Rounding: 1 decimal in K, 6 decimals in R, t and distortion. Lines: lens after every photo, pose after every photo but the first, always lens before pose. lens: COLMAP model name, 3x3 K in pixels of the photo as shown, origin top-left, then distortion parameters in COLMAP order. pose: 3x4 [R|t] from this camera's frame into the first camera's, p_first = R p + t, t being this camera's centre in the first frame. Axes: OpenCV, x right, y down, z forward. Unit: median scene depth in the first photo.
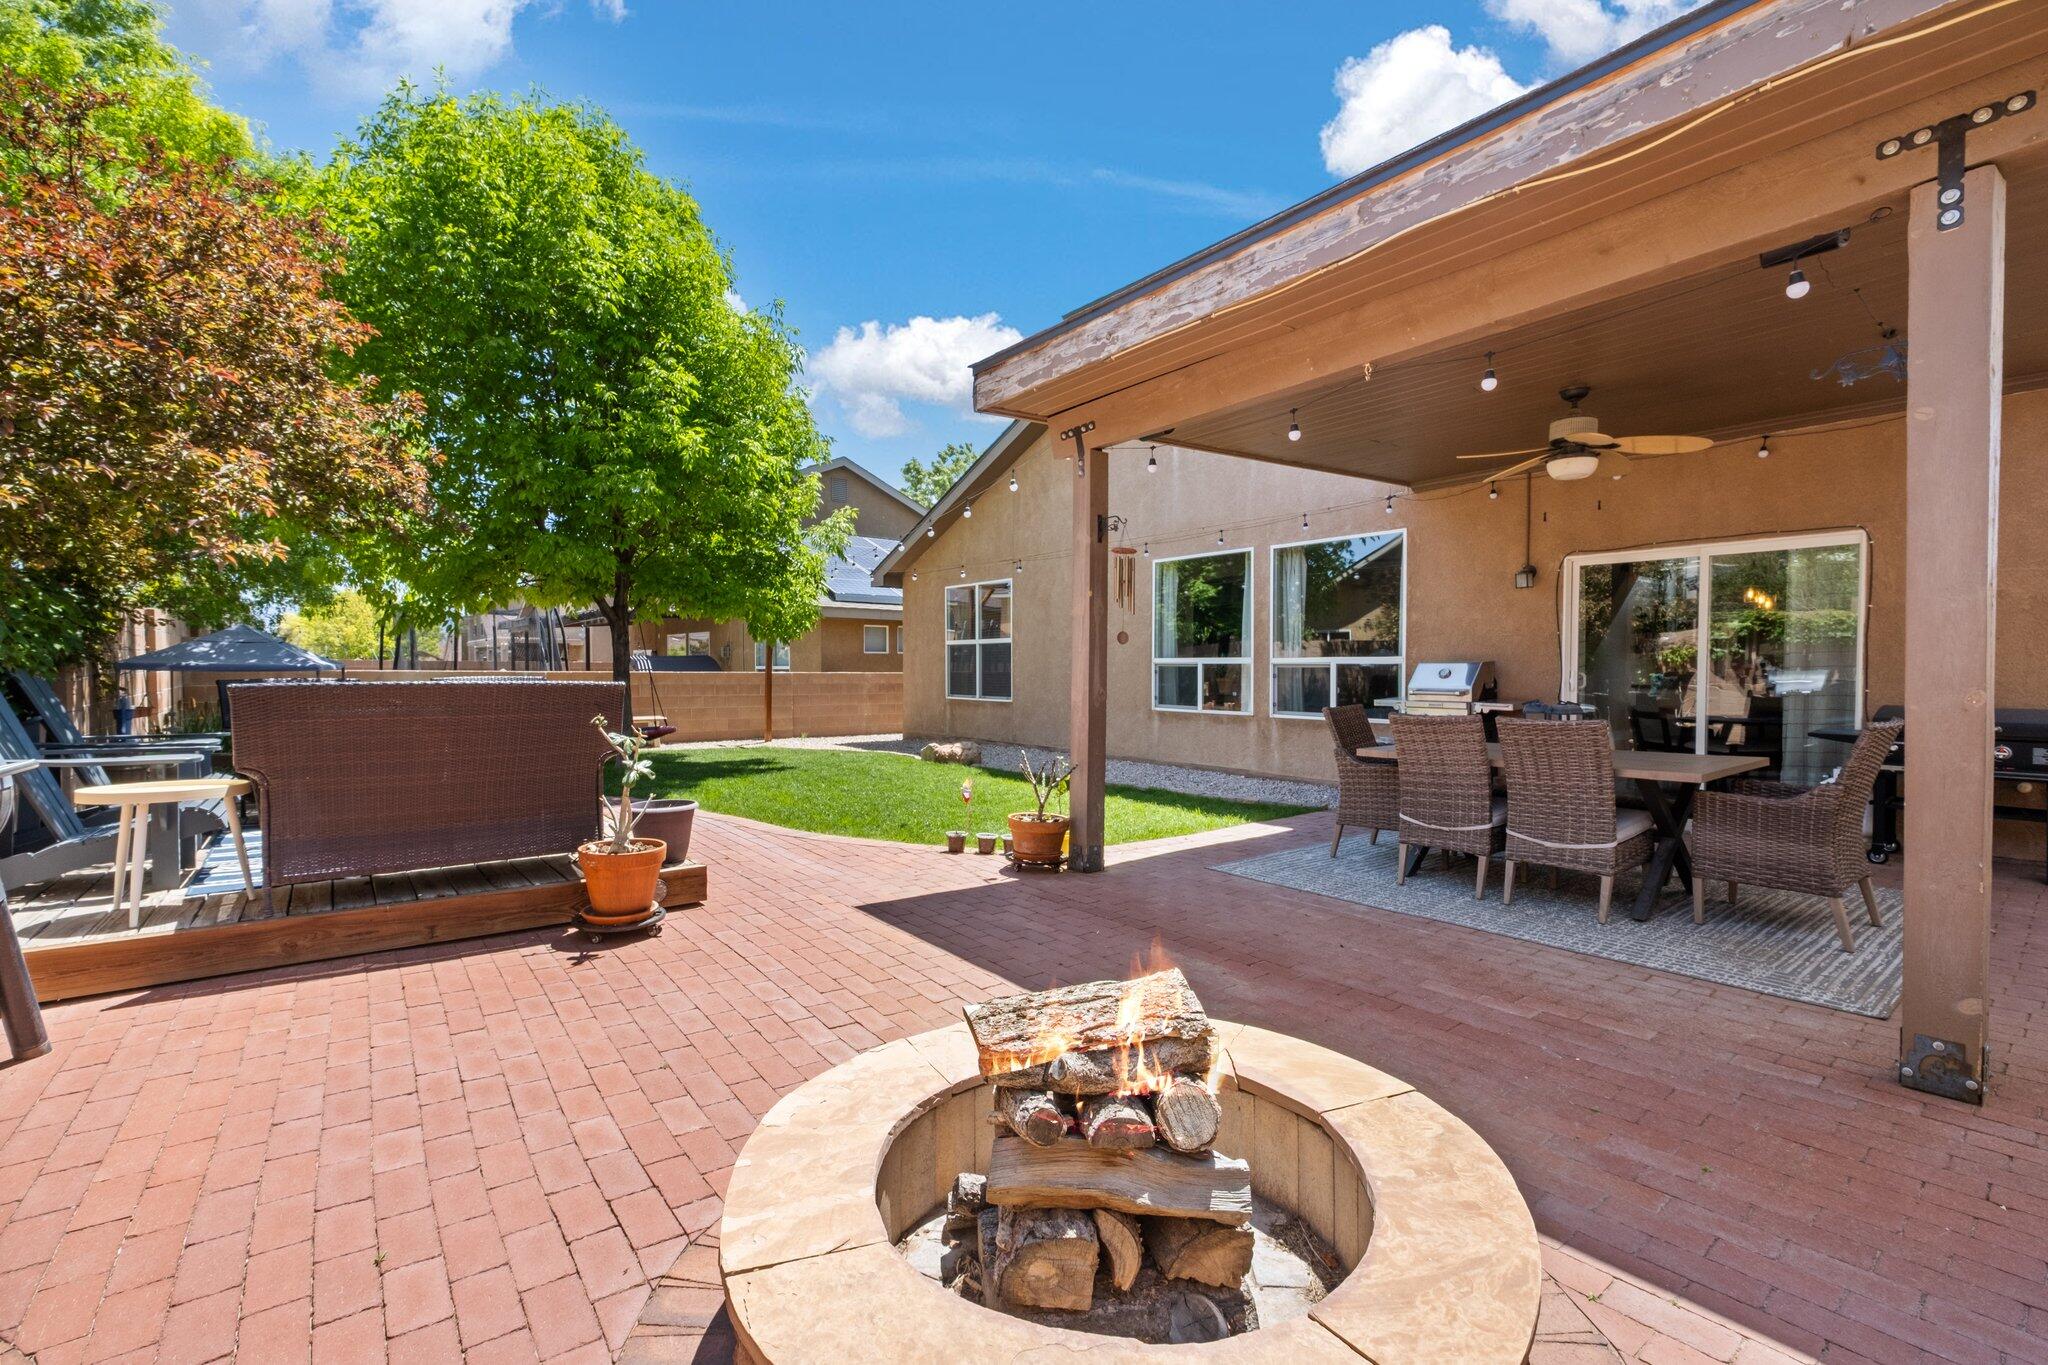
lens RADIAL K [[888.4, 0, 1026.1], [0, 888.4, 677.3], [0, 0, 1]] dist [-0.003412, -0.001745]
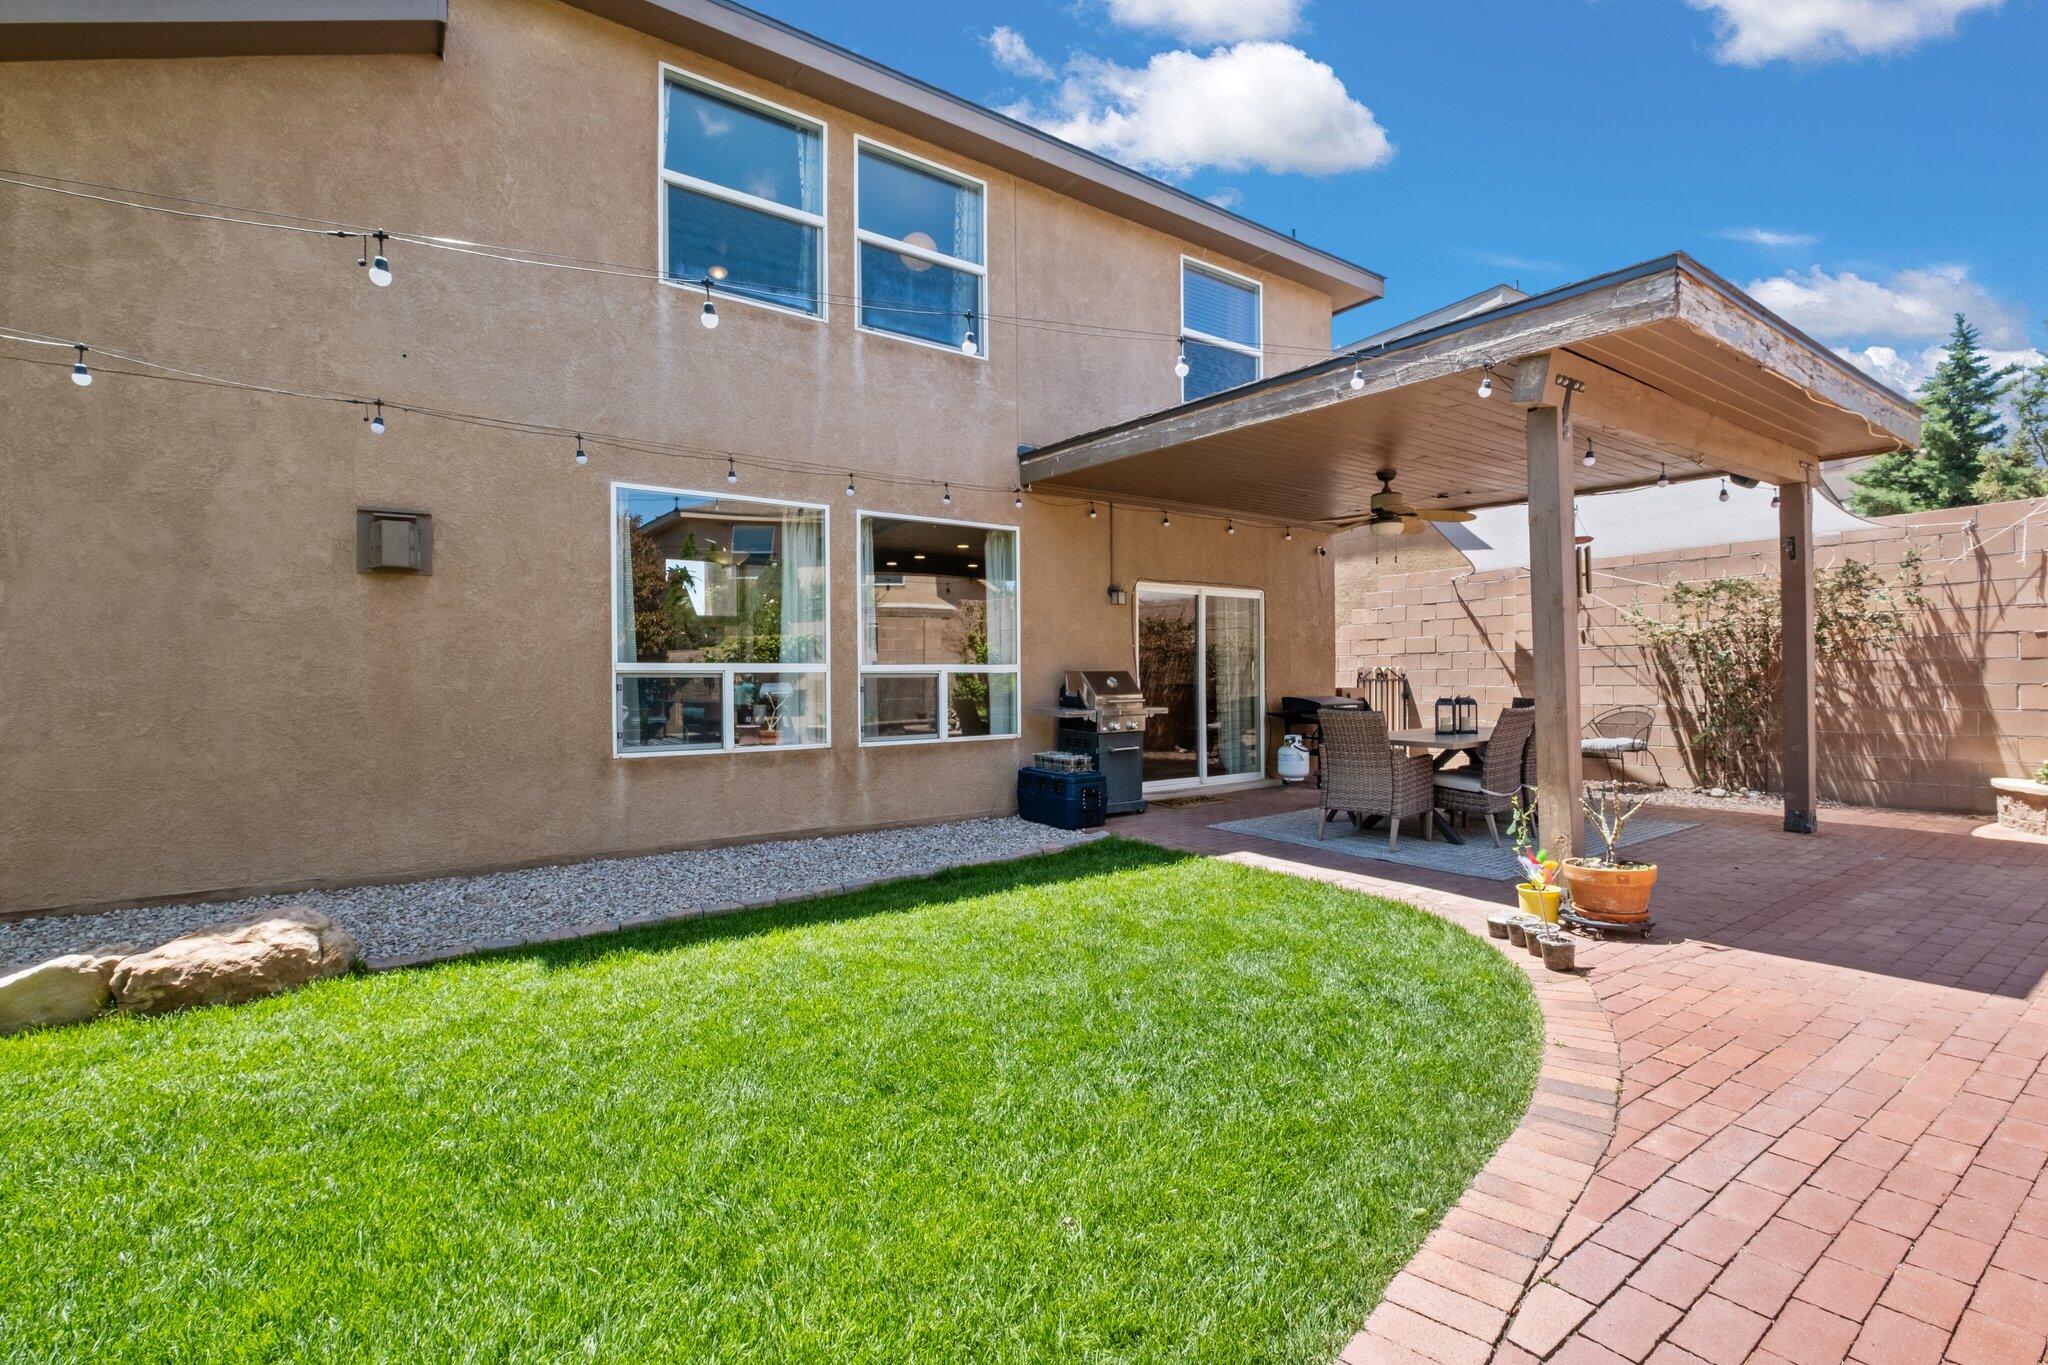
lens RADIAL K [[888.4, 0, 1021.6], [0, 888.4, 679.5], [0, 0, 1]] dist [-0.003412, -0.001745]
pose [[0.052001, -0.001424, 0.998646, -0.432225], [0.019339, 0.999813, 0.000419, -0.007689], [-0.998460, 0.019291, 0.052019, 0.813540]]
